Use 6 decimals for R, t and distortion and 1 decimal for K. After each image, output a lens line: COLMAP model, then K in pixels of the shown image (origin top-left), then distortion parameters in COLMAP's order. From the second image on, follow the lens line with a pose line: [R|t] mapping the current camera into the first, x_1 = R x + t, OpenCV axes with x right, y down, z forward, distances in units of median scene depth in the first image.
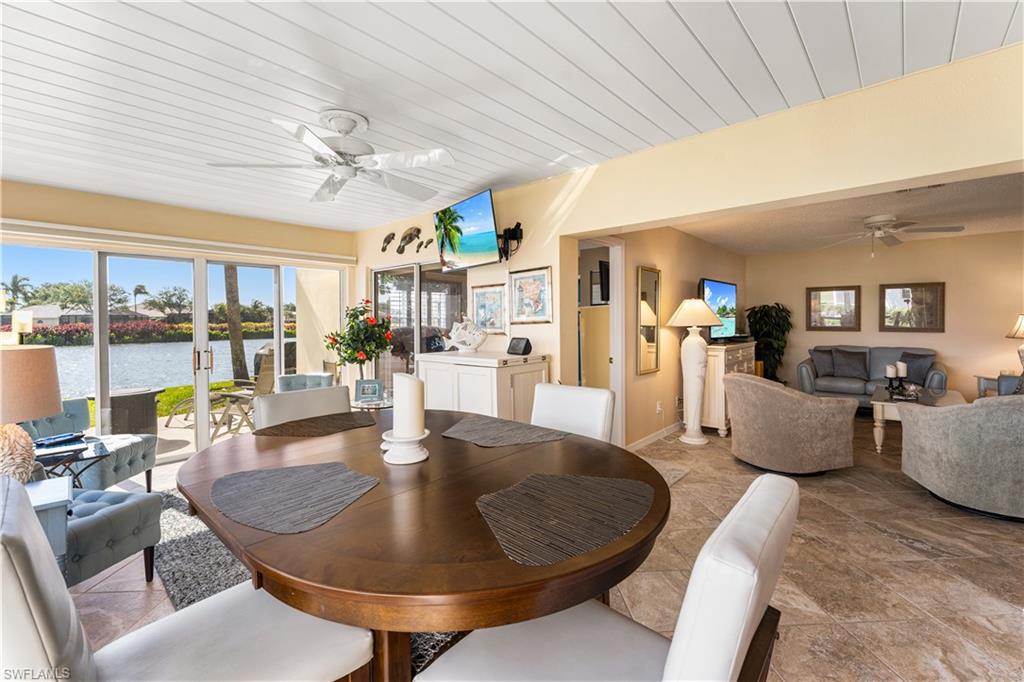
lens RADIAL K [[426.6, 0, 507.2], [0, 426.6, 327.9], [0, 0, 1]] dist [-0.009463, 0.000801]
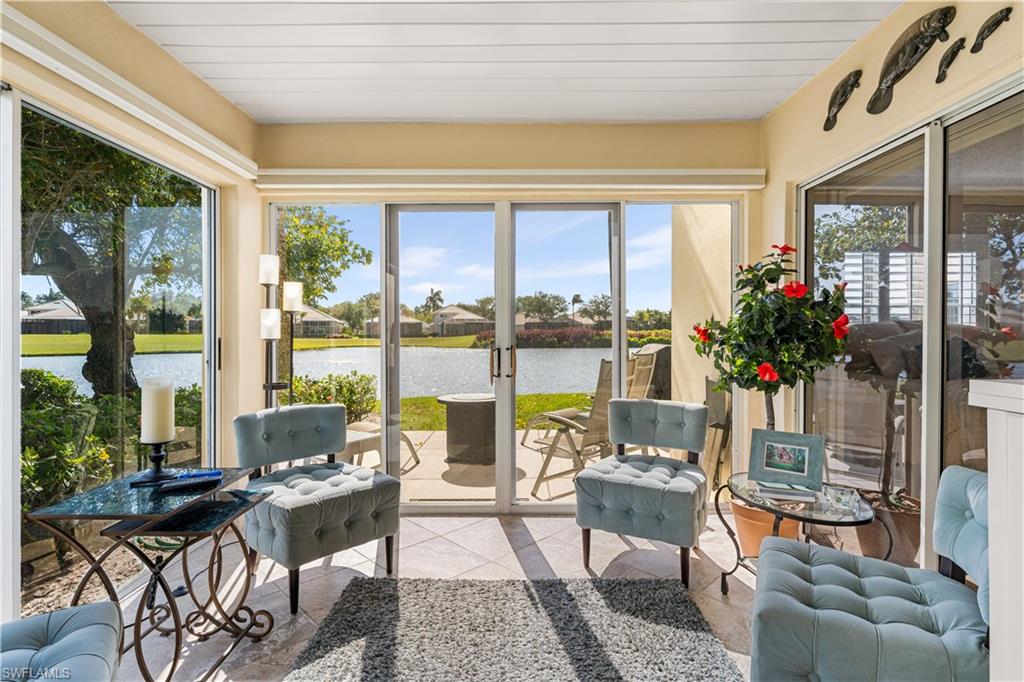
lens RADIAL K [[495.1, 0, 526.1], [0, 495.1, 330.9], [0, 0, 1]] dist [-0.004861, 0.000211]
pose [[0.674787, 0.006696, -0.737982, -0.136750], [-0.017343, 0.999827, -0.006786, 0.029968], [0.737809, 0.017378, 0.674786, 0.473956]]
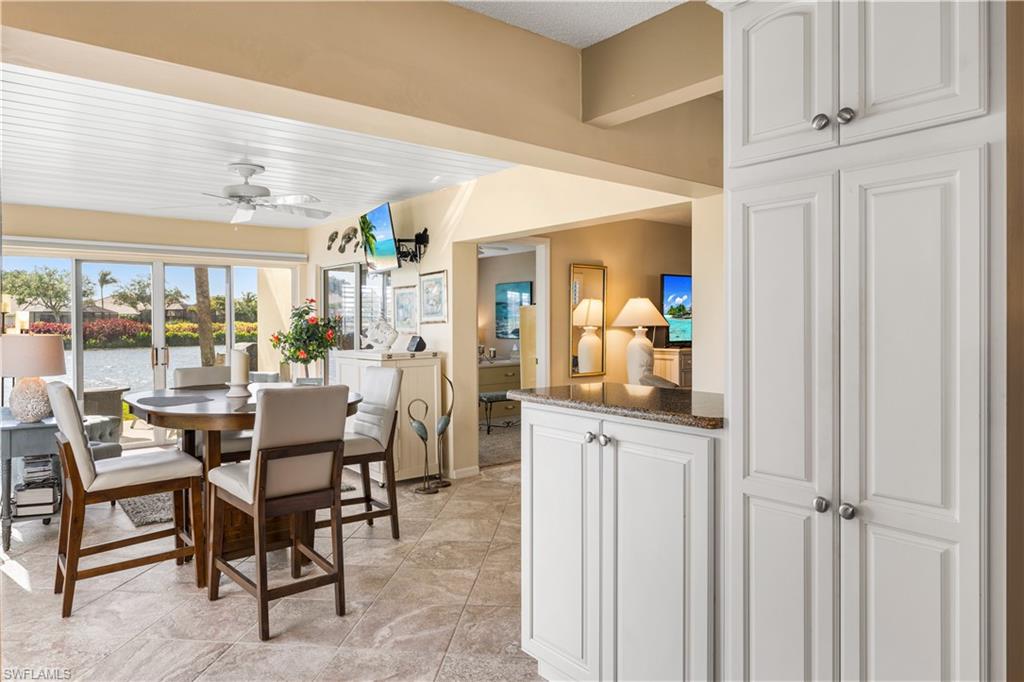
lens RADIAL K [[649.1, 0, 507.7], [0, 649.1, 334.2], [0, 0, 1]] dist [0.000372, -0.002413]
pose [[0.986920, 0.005517, -0.161118, 0.377434], [-0.004707, 0.999974, 0.005413, 0.006051], [0.161144, -0.004584, 0.986920, -0.436036]]
